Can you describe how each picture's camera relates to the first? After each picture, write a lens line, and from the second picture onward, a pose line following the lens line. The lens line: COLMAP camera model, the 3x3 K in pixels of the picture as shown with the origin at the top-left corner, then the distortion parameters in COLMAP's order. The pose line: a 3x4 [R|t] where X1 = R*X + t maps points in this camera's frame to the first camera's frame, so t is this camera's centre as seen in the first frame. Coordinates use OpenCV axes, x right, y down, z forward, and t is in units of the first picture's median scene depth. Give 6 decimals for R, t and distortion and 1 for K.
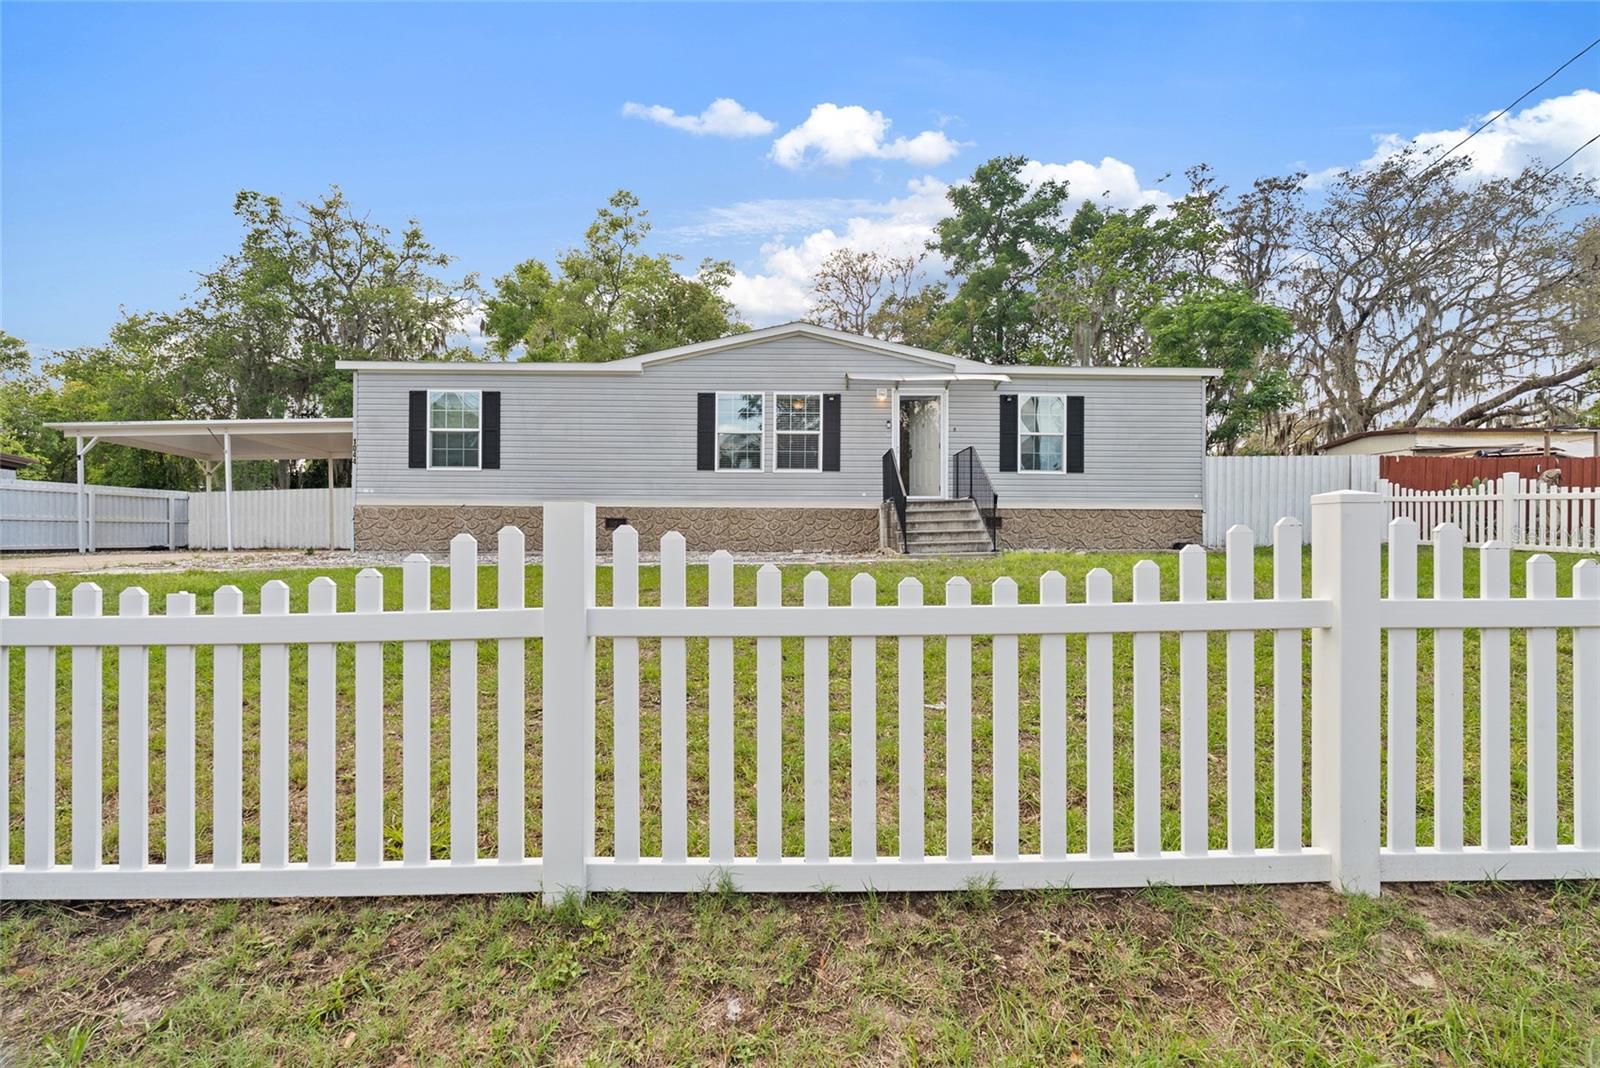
lens RADIAL K [[720.2, 0, 874.4], [0, 720.2, 552.9], [0, 0, 1]] dist [-0.008100, 0.001331]
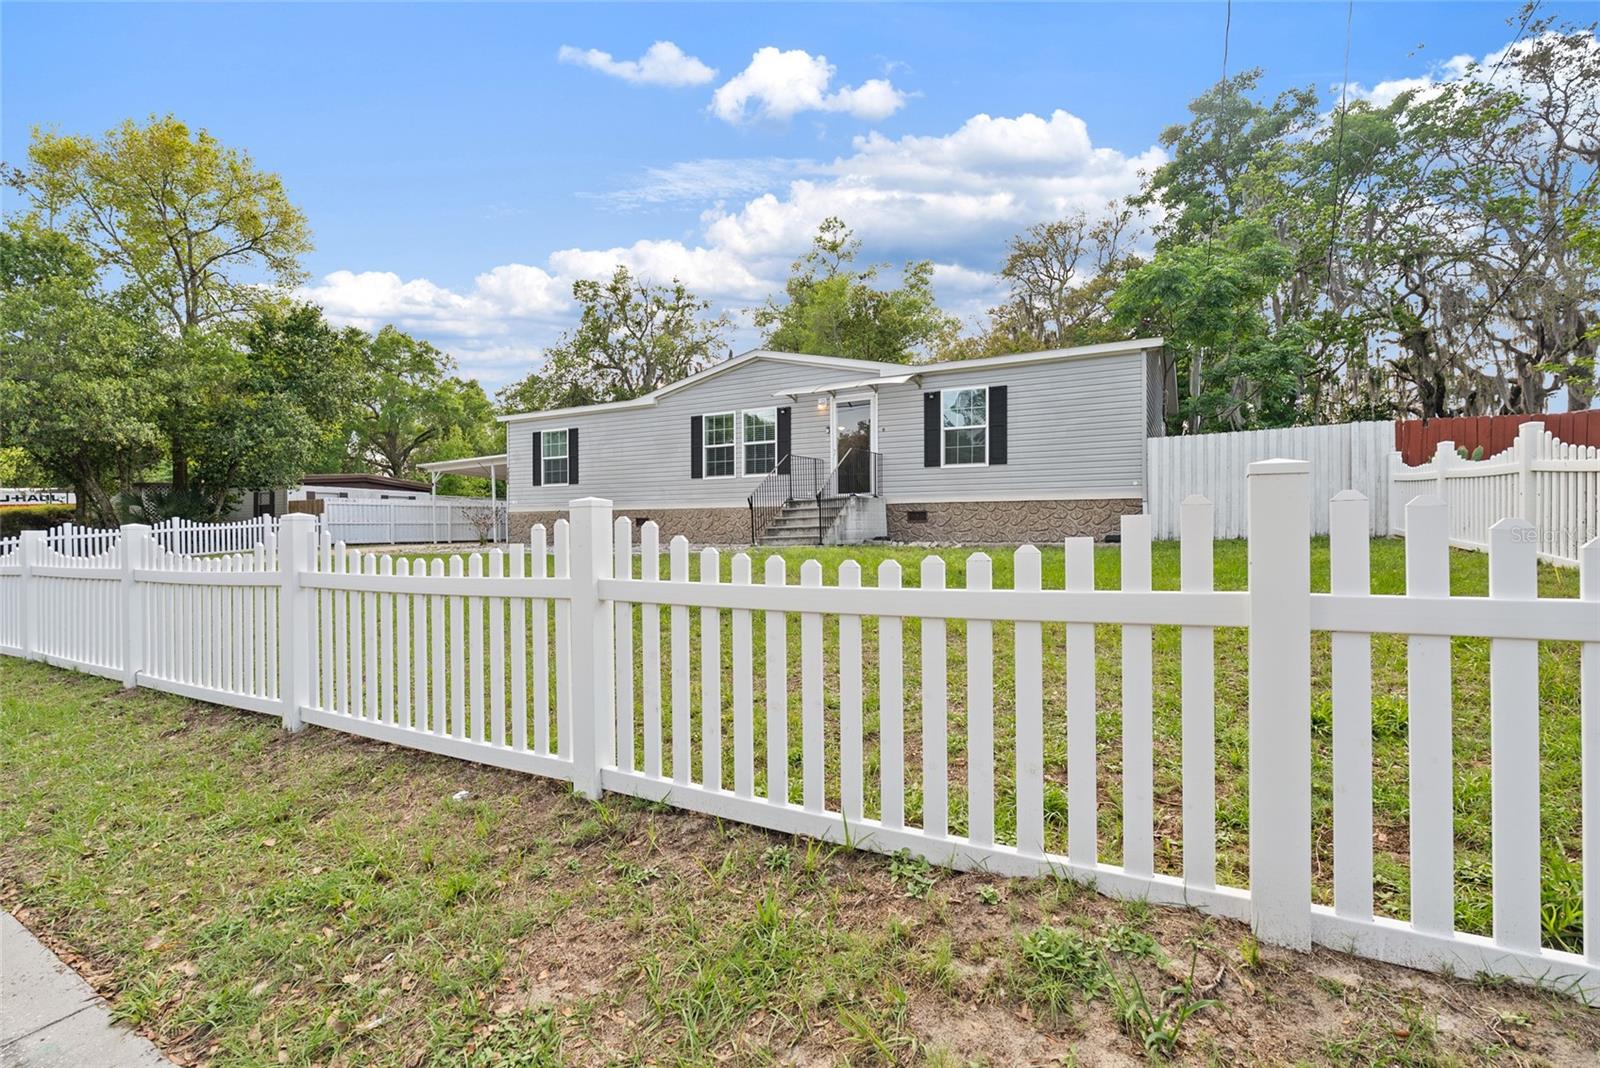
lens RADIAL K [[720.2, 0, 808.5], [0, 720.2, 566.8], [0, 0, 1]] dist [-0.008100, 0.001331]
pose [[0.865537, 0.018256, -0.500513, 0.534858], [-0.000343, 0.999357, 0.035857, -0.005417], [0.500845, -0.030864, 0.864986, 0.006534]]
